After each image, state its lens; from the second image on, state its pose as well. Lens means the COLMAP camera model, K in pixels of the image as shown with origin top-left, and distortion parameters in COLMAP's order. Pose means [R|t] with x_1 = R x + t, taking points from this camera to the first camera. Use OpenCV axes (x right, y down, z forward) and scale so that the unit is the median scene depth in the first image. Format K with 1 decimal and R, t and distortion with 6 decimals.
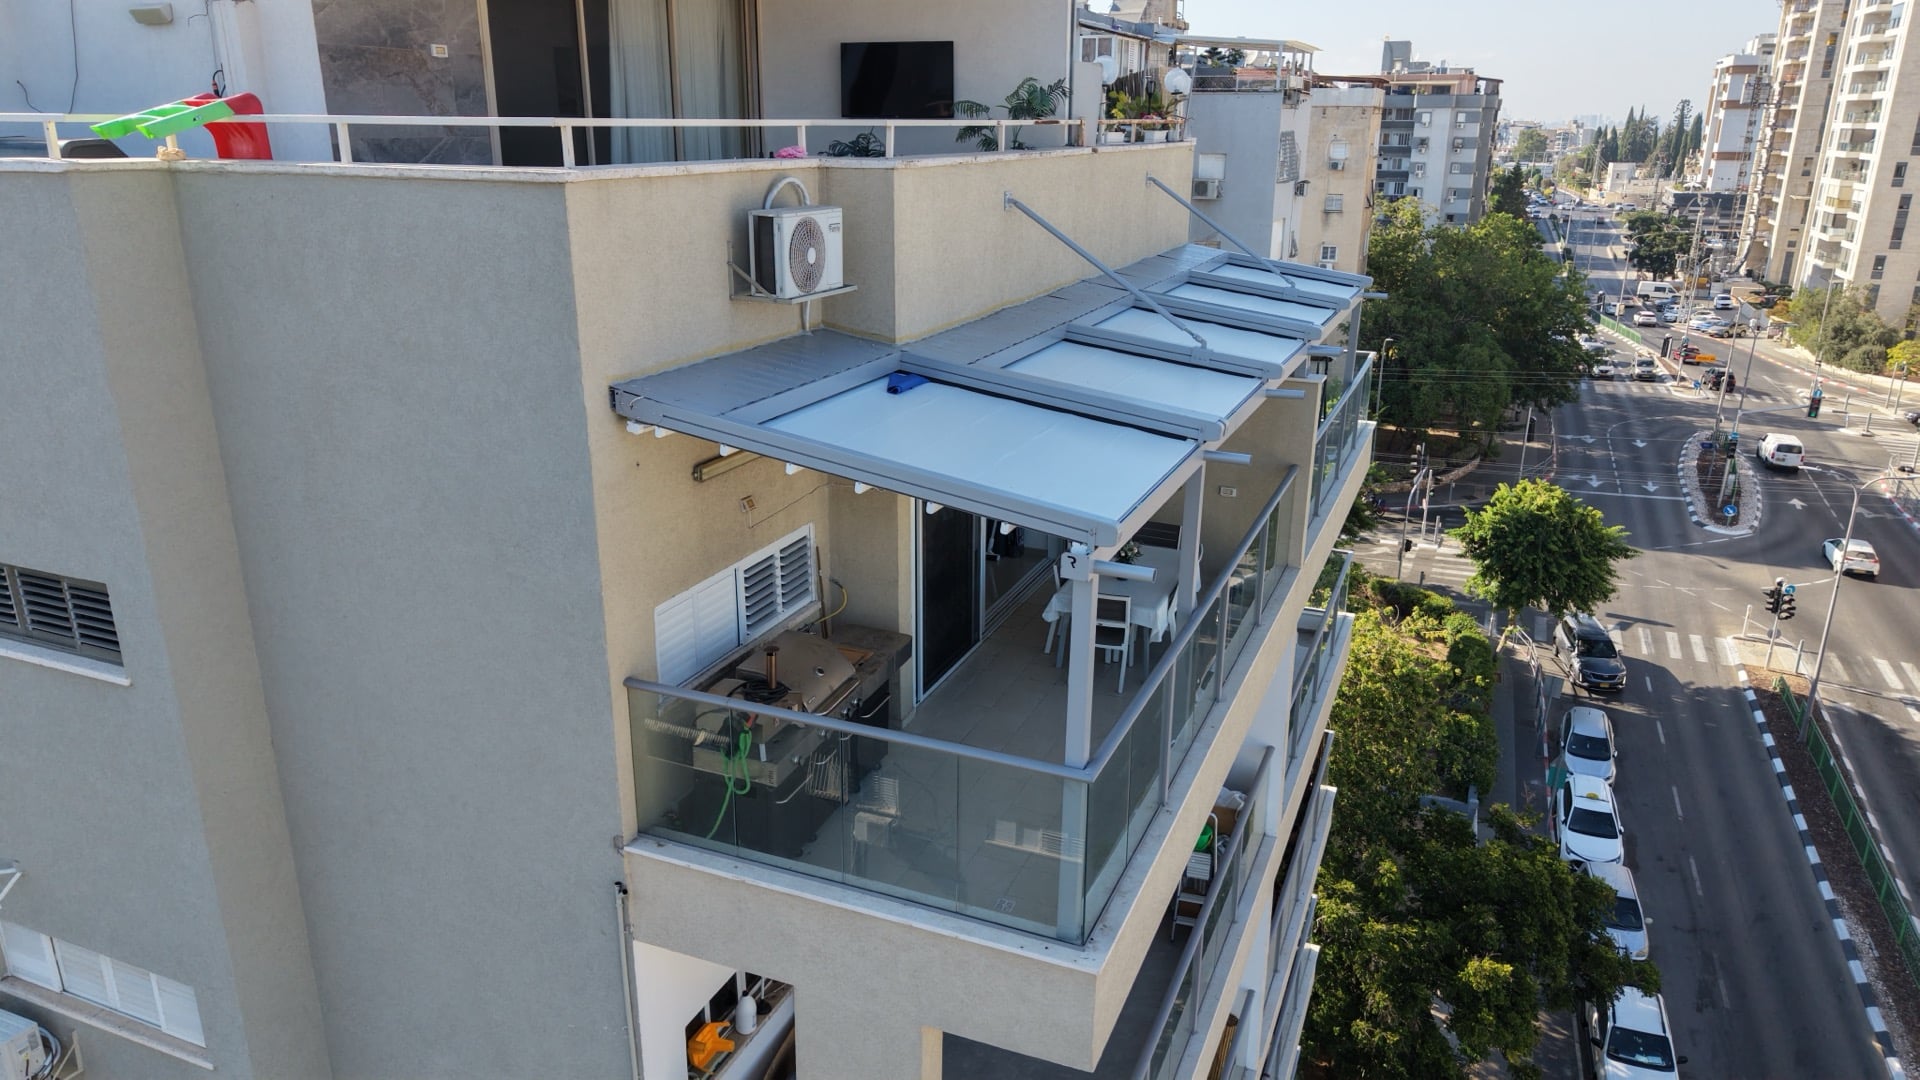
lens RADIAL K [[1278.2, 0, 965.3], [0, 1278.2, 538.9], [0, 0, 1]] dist [0.018211, -0.013117]
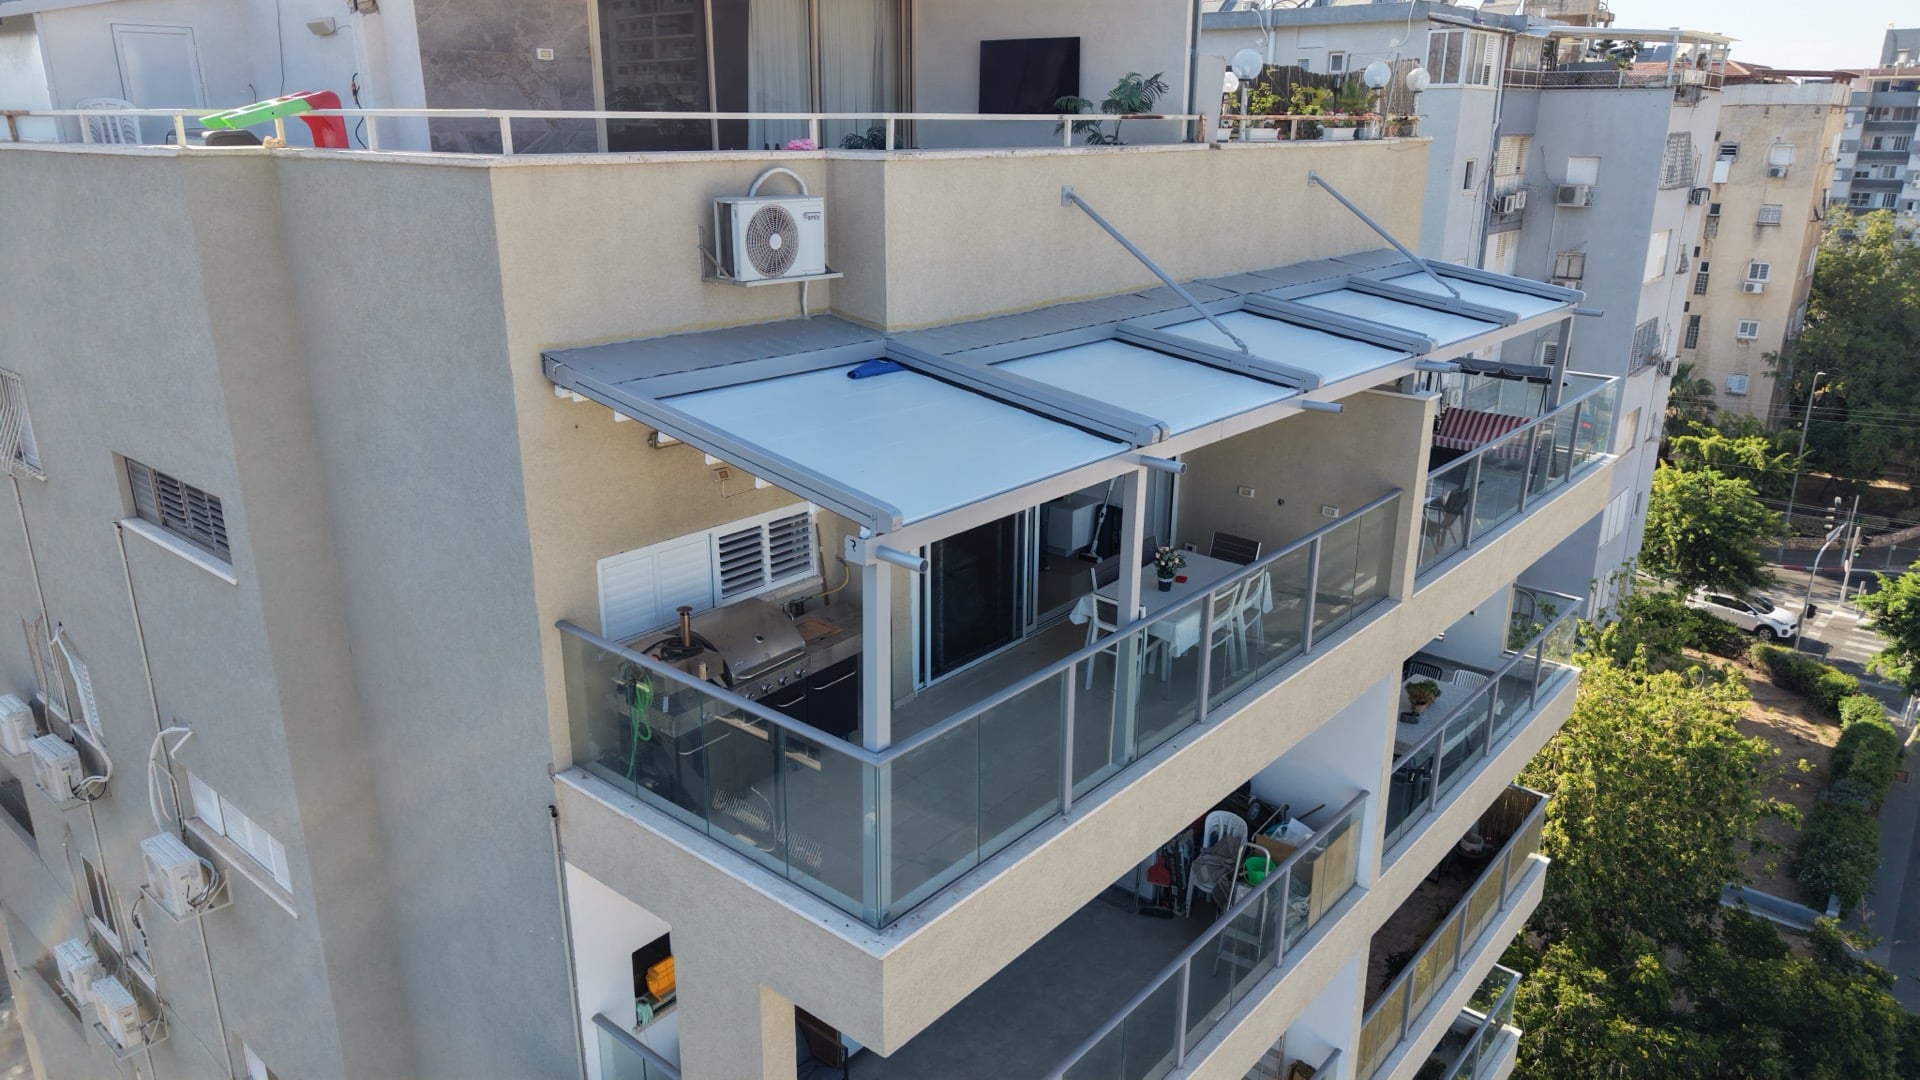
lens RADIAL K [[1278.2, 0, 969.8], [0, 1278.2, 538.5], [0, 0, 1]] dist [0.018211, -0.013117]
pose [[0.954299, 0.090685, -0.284763, 0.264316], [-0.091494, 0.995750, 0.010490, -0.003522], [0.284504, 0.016043, 0.958541, 0.032232]]
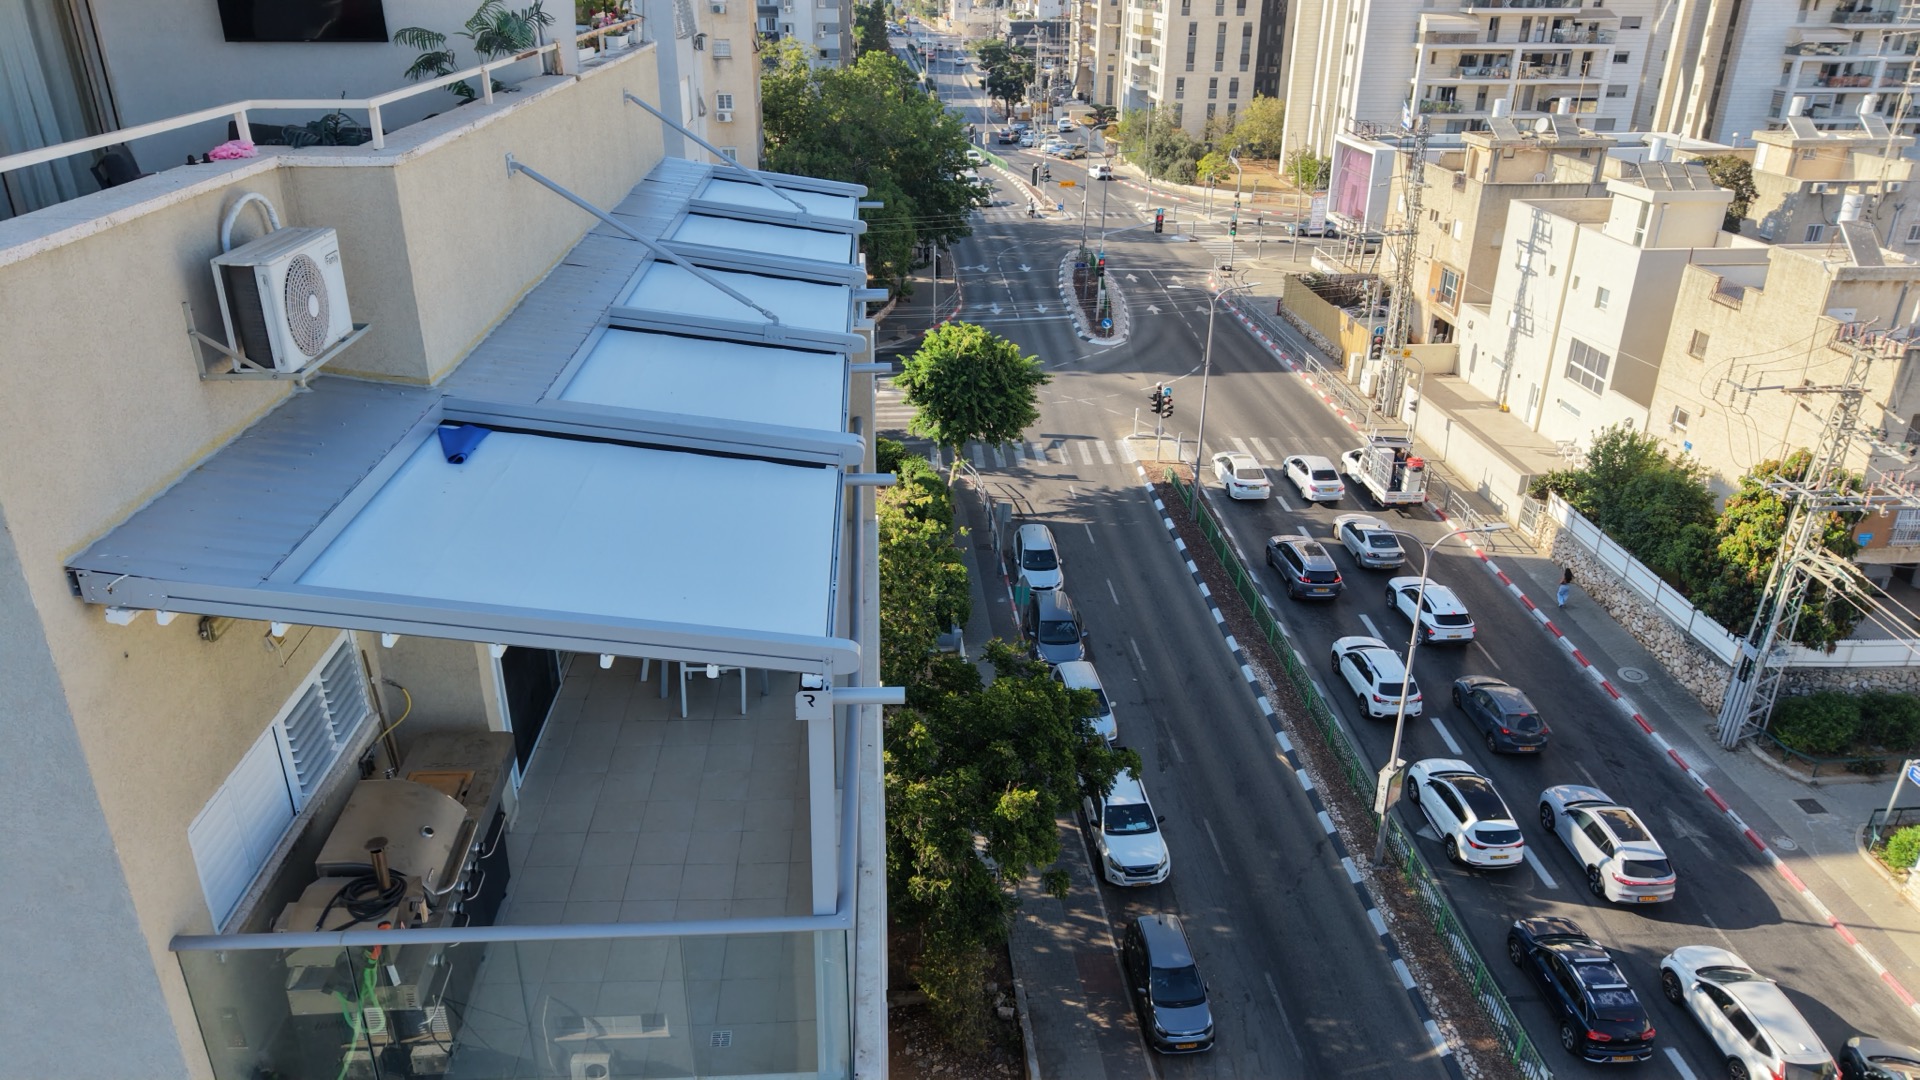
lens RADIAL K [[1278.2, 0, 959.8], [0, 1278.2, 537.3], [0, 0, 1]] dist [0.018211, -0.013117]
pose [[0.896582, -0.182652, 0.403458, -0.081612], [0.134611, 0.980284, 0.144651, -0.110817], [-0.421924, -0.075382, 0.903492, 0.123225]]
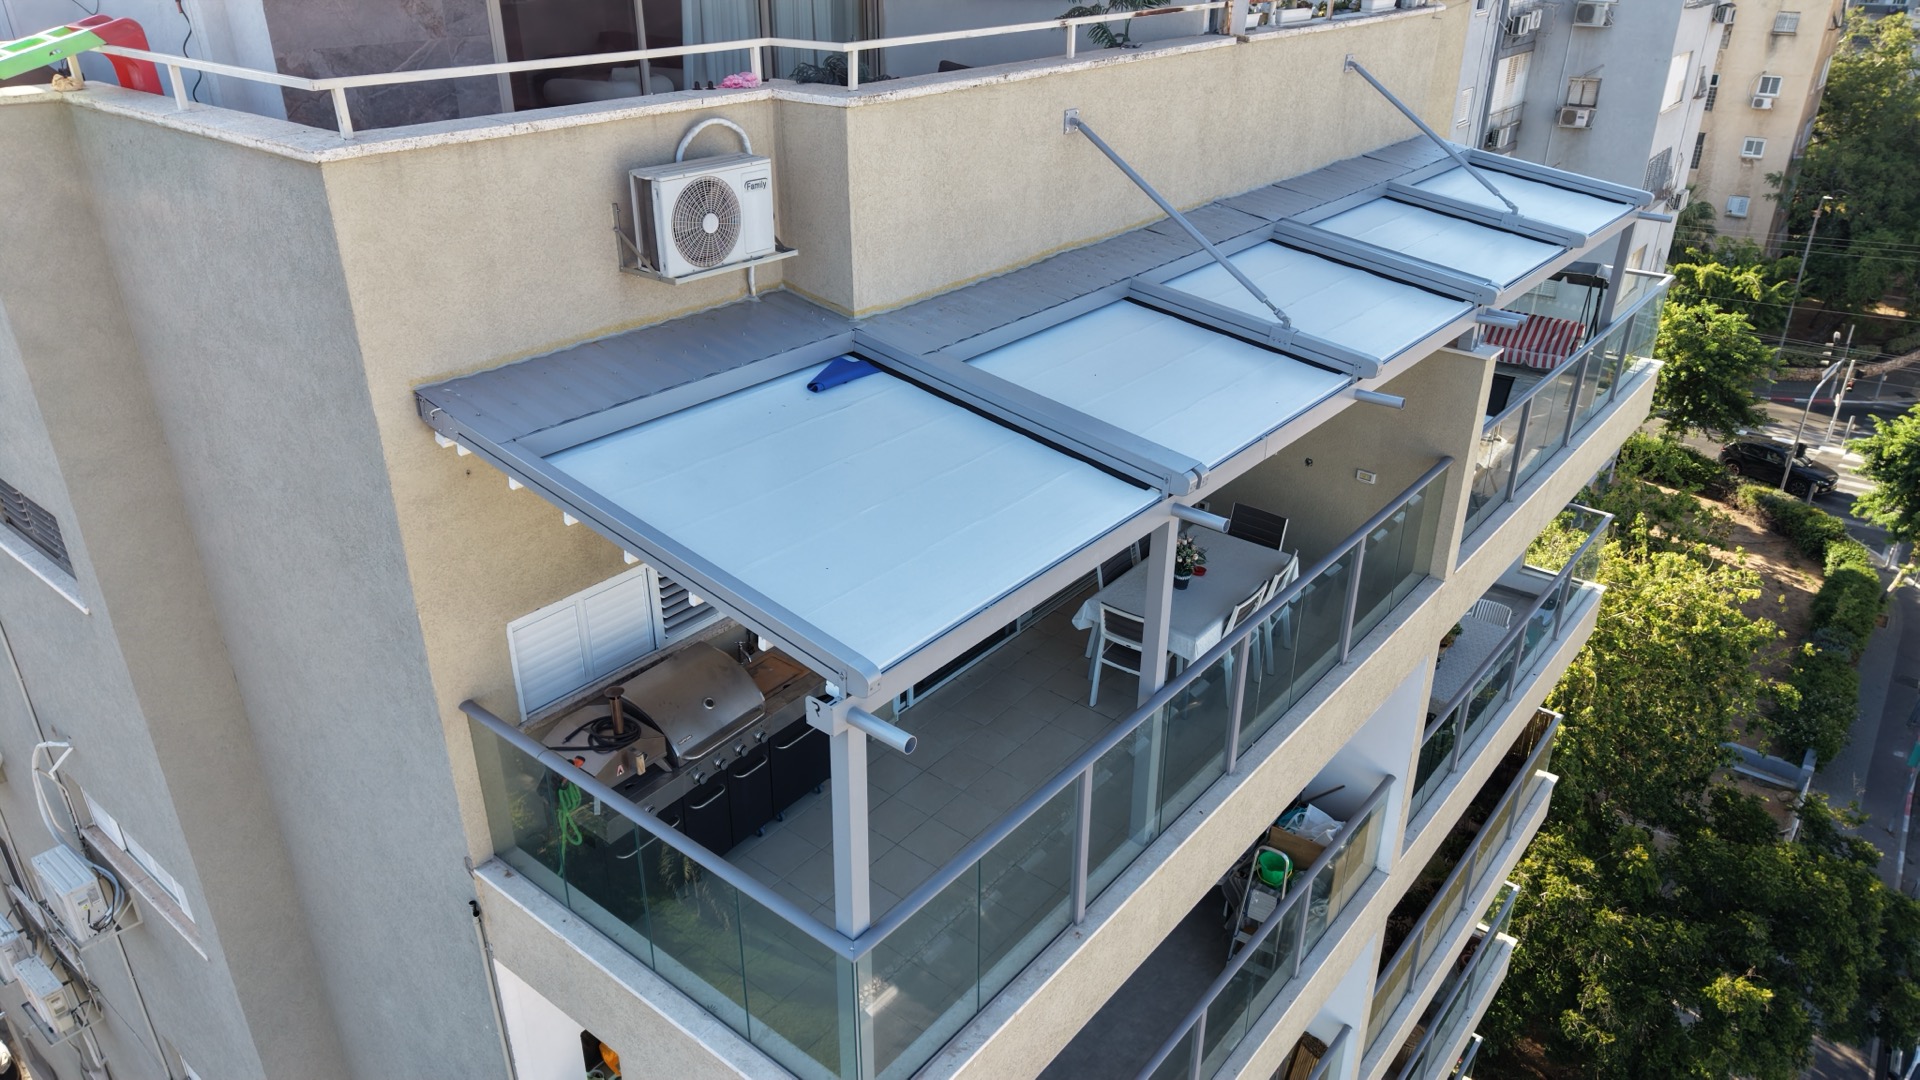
lens RADIAL K [[1278.2, 0, 967.5], [0, 1278.2, 538.3], [0, 0, 1]] dist [0.018211, -0.013117]
pose [[0.960627, 0.118809, -0.251157, 0.203583], [-0.082234, 0.985039, 0.151443, -0.119989], [0.265392, -0.124826, 0.956026, 0.169711]]
